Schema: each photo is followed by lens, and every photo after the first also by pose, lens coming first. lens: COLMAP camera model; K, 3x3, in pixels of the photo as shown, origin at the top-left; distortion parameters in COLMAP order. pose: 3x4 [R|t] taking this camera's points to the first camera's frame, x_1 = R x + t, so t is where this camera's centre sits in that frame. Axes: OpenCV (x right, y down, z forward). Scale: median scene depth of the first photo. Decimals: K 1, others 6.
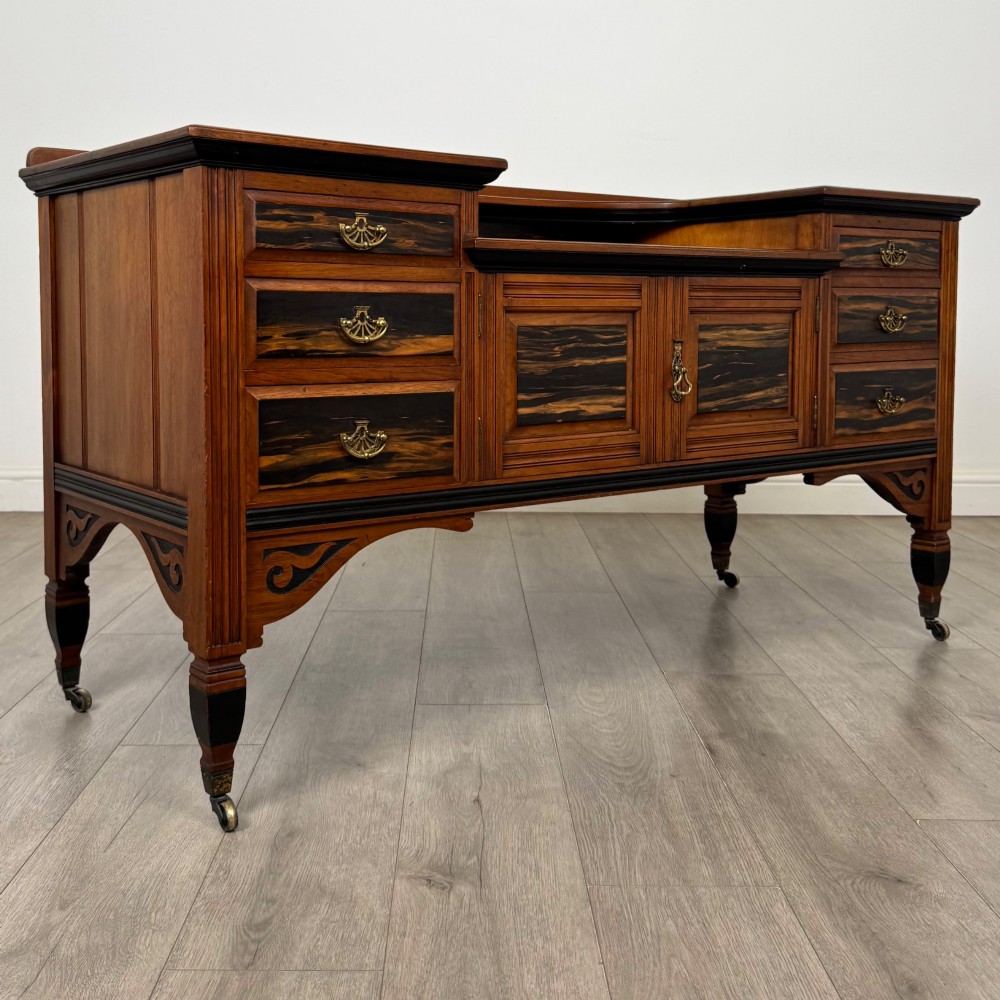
lens RADIAL K [[1284.1, 0, 498.1], [0, 1284.1, 394.4], [0, 0, 1]] dist [0.114241, -0.016596]
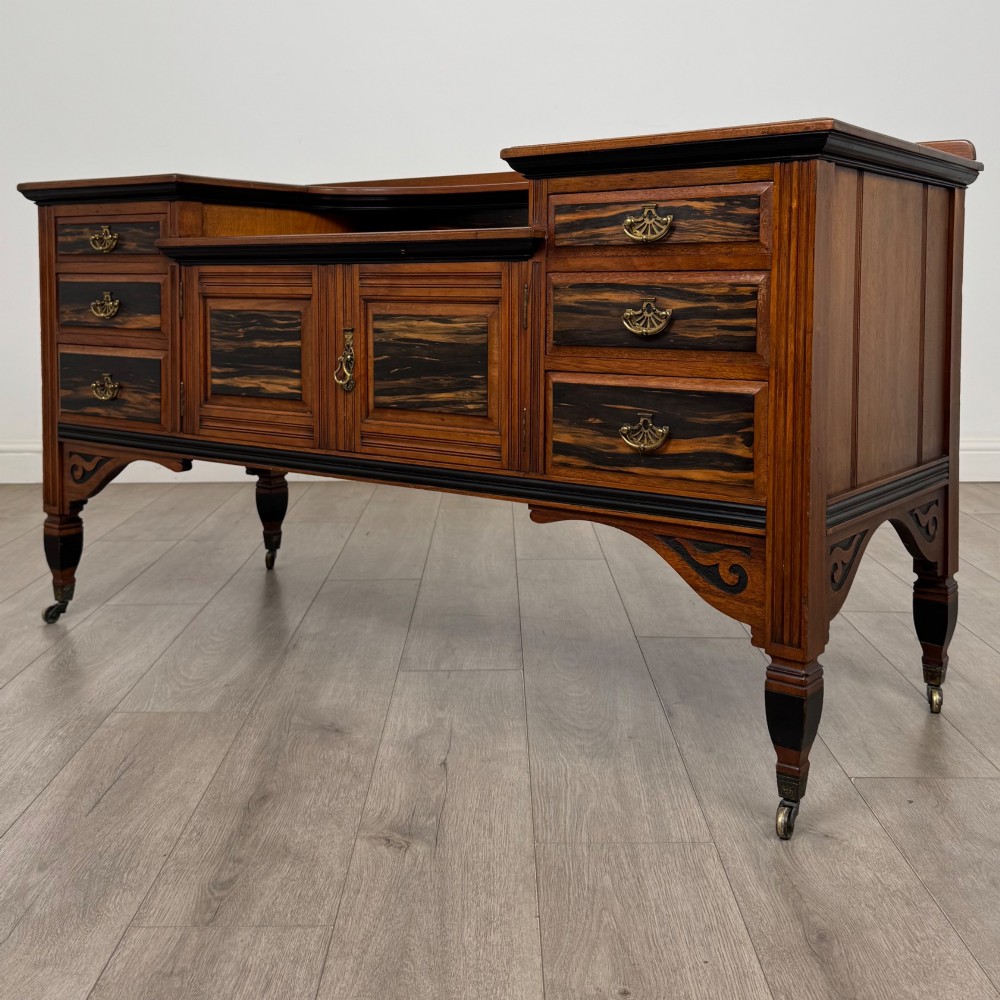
lens RADIAL K [[1176.6, 0, 533.2], [0, 1176.6, 338.8], [0, 0, 1]] dist [0.112402, -0.028373]
pose [[0.283423, 0.039463, -0.958183, 1.081604], [-0.069792, 0.997352, 0.020433, -0.065024], [0.956452, 0.061082, 0.285427, 0.911925]]
